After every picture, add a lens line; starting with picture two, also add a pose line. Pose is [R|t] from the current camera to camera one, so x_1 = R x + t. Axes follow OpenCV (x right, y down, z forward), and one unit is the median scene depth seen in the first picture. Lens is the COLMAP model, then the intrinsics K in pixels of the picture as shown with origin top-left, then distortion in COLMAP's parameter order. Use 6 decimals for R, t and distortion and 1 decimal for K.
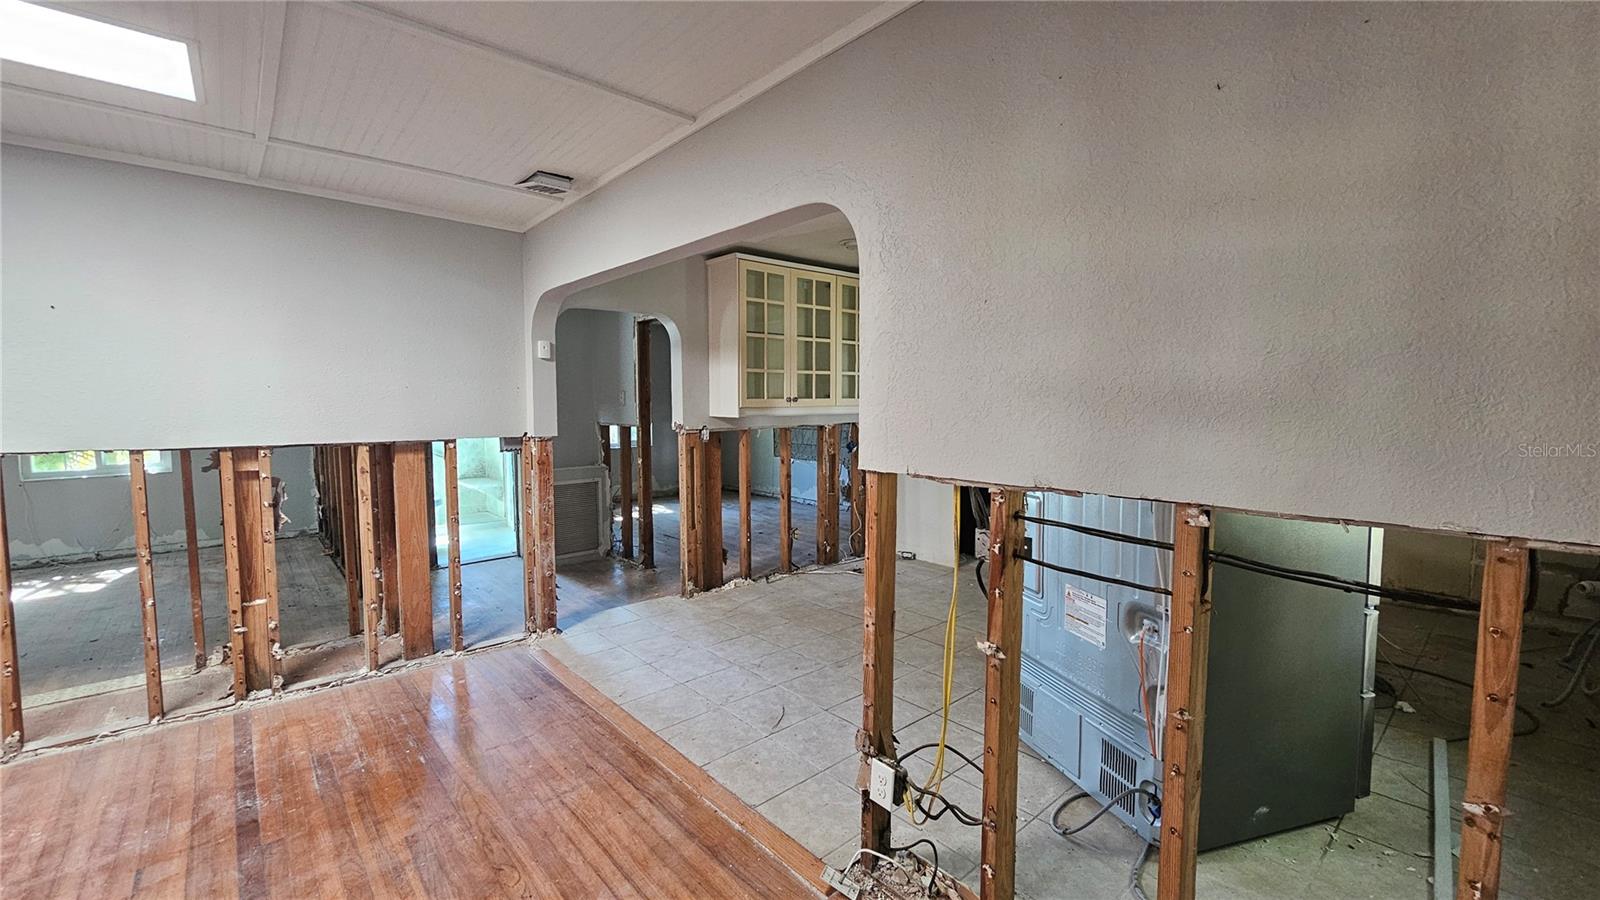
lens RADIAL K [[655.9, 0, 797.7], [0, 655.9, 448.5], [0, 0, 1]] dist [-0.001591, -0.000038]
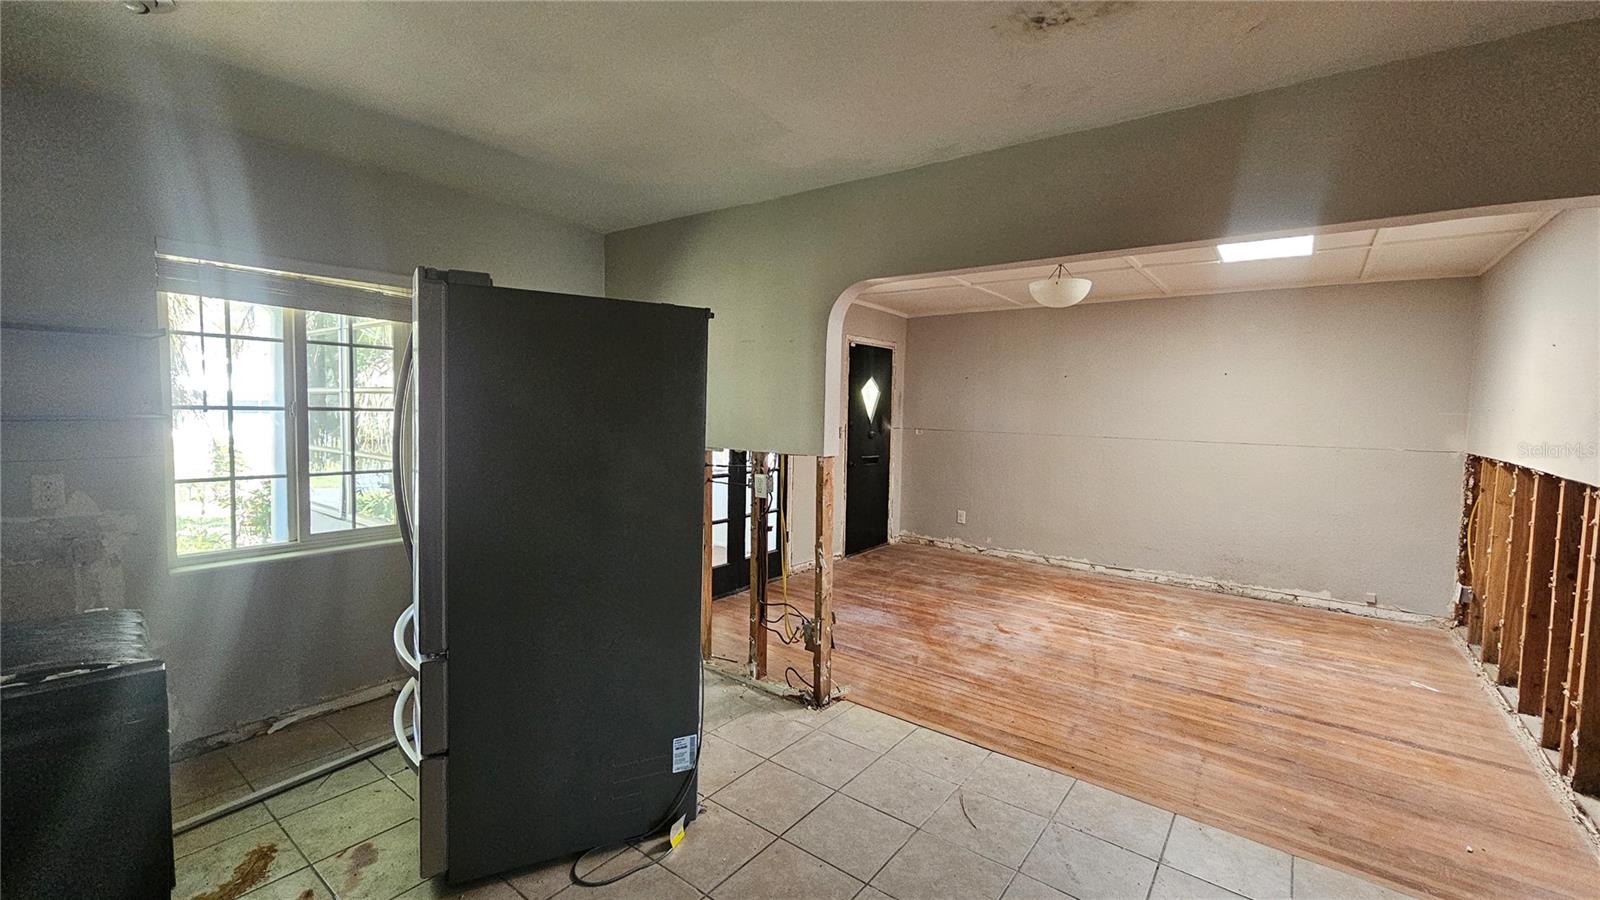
lens RADIAL K [[655.9, 0, 797.7], [0, 655.9, 447.8], [0, 0, 1]] dist [-0.001591, -0.000038]
pose [[-0.981404, -0.005820, -0.191867, 0.423045], [-0.032326, 0.990276, 0.135311, -0.170996], [0.189214, 0.138997, -0.972048, 2.134983]]
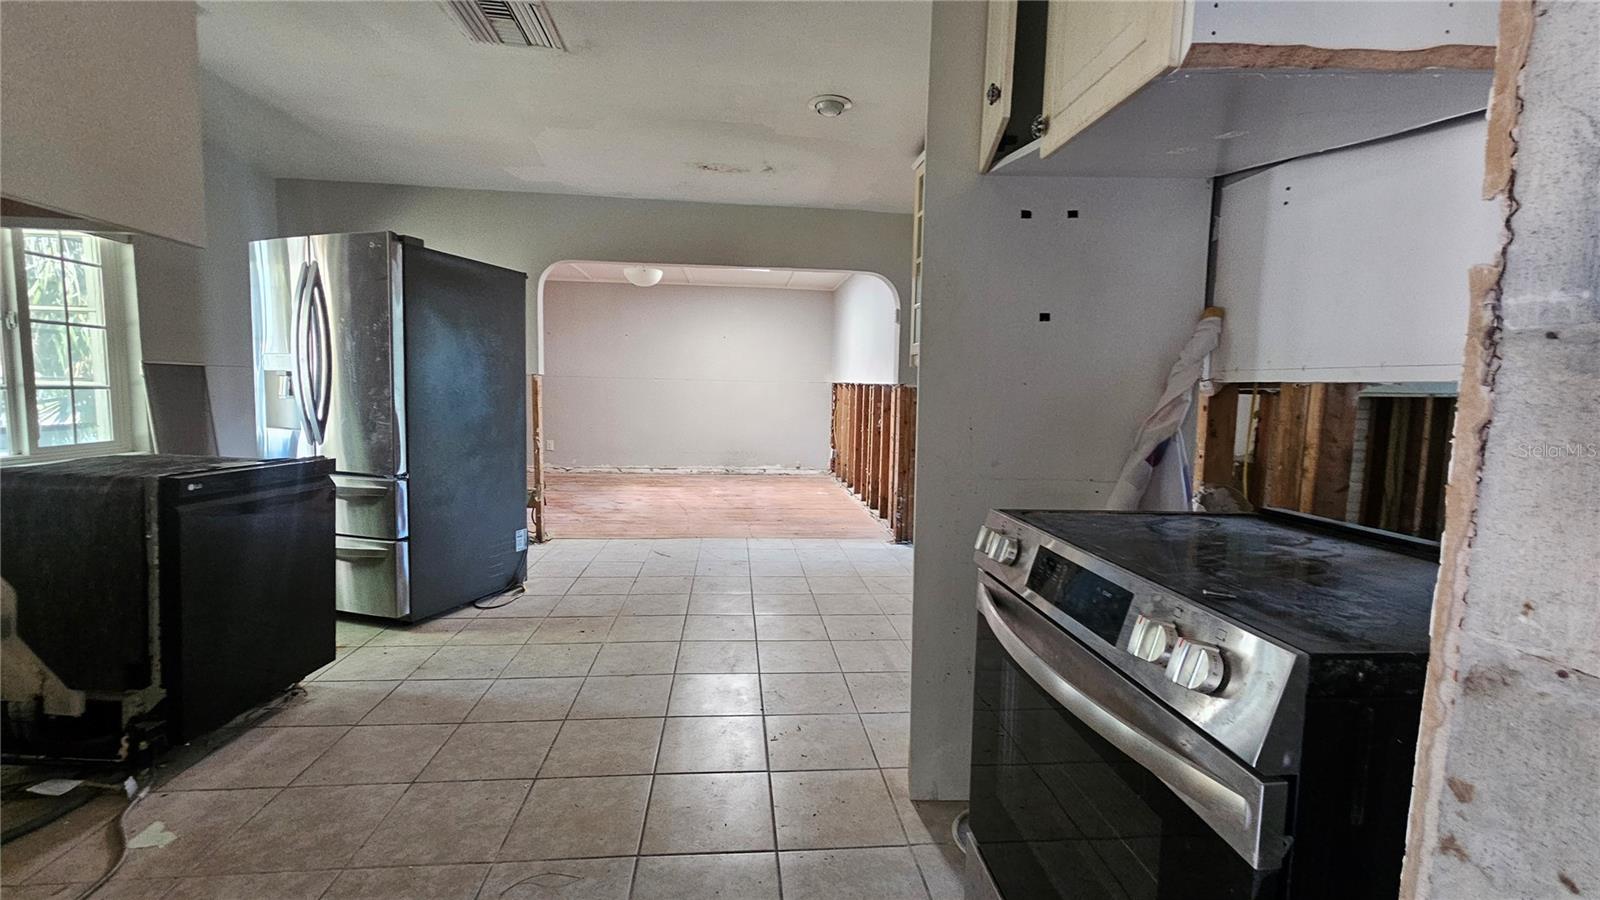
lens RADIAL K [[655.9, 0, 797.5], [0, 655.9, 450.5], [0, 0, 1]] dist [-0.001591, -0.000038]
pose [[-0.582869, 0.068848, -0.809645, 1.292931], [-0.079778, 0.986741, 0.141340, -0.091230], [0.808641, 0.146974, -0.569648, 2.666827]]
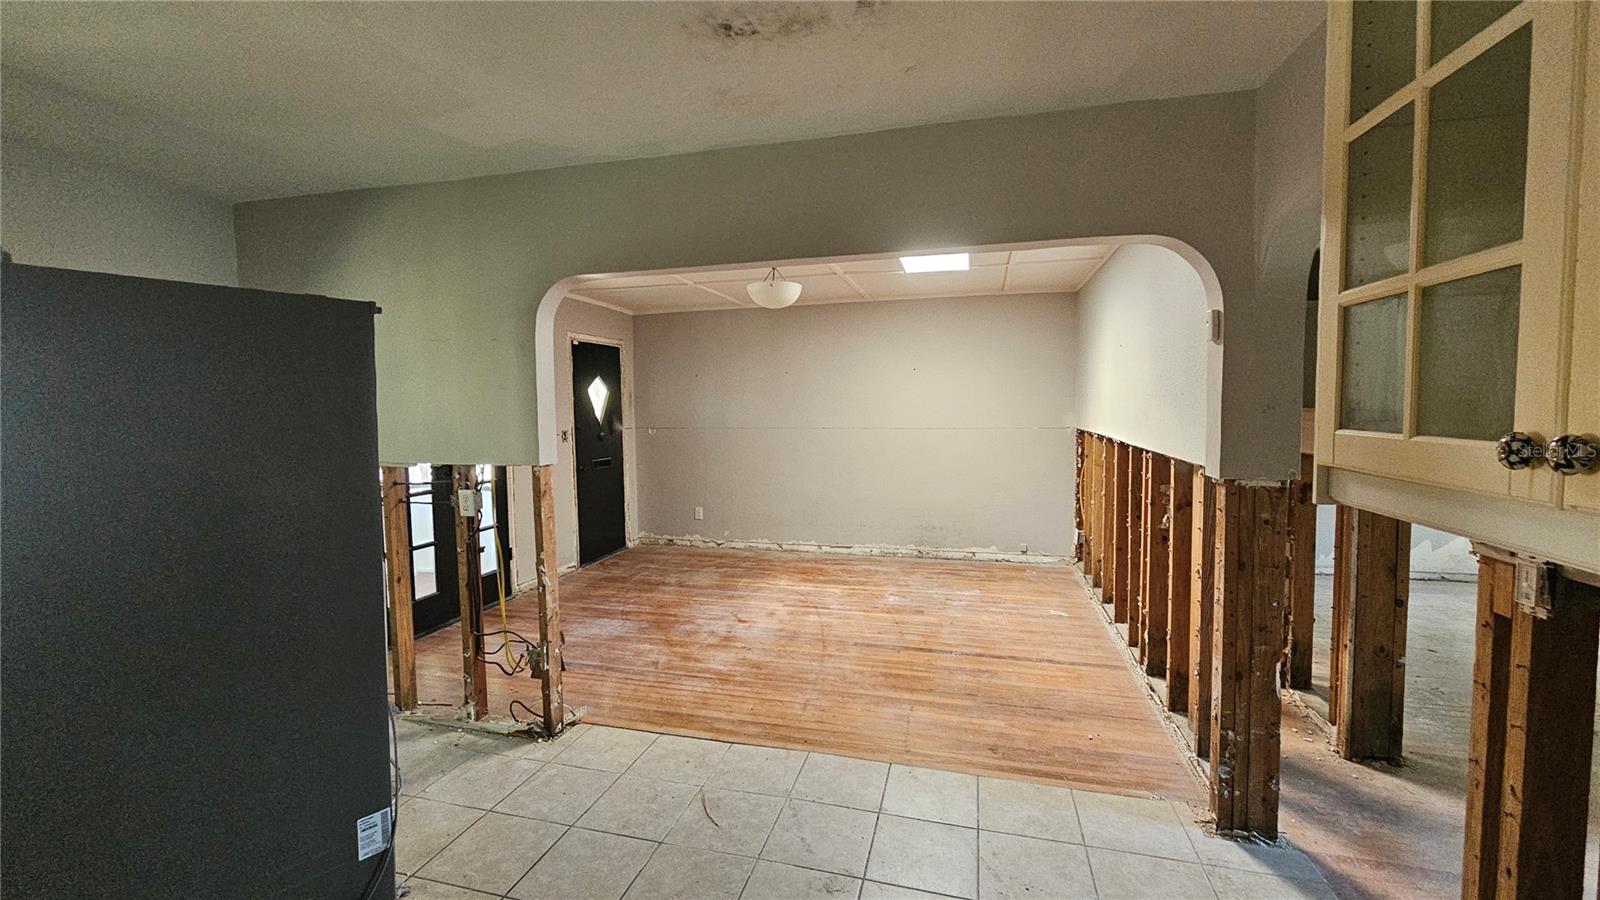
lens RADIAL K [[655.9, 0, 795.6], [0, 655.9, 444.6], [0, 0, 1]] dist [-0.001591, -0.000038]
pose [[-0.834970, 0.046530, -0.548324, 0.386877], [-0.025947, 0.991982, 0.123689, -0.177245], [0.549683, 0.117504, -0.827068, 2.123706]]
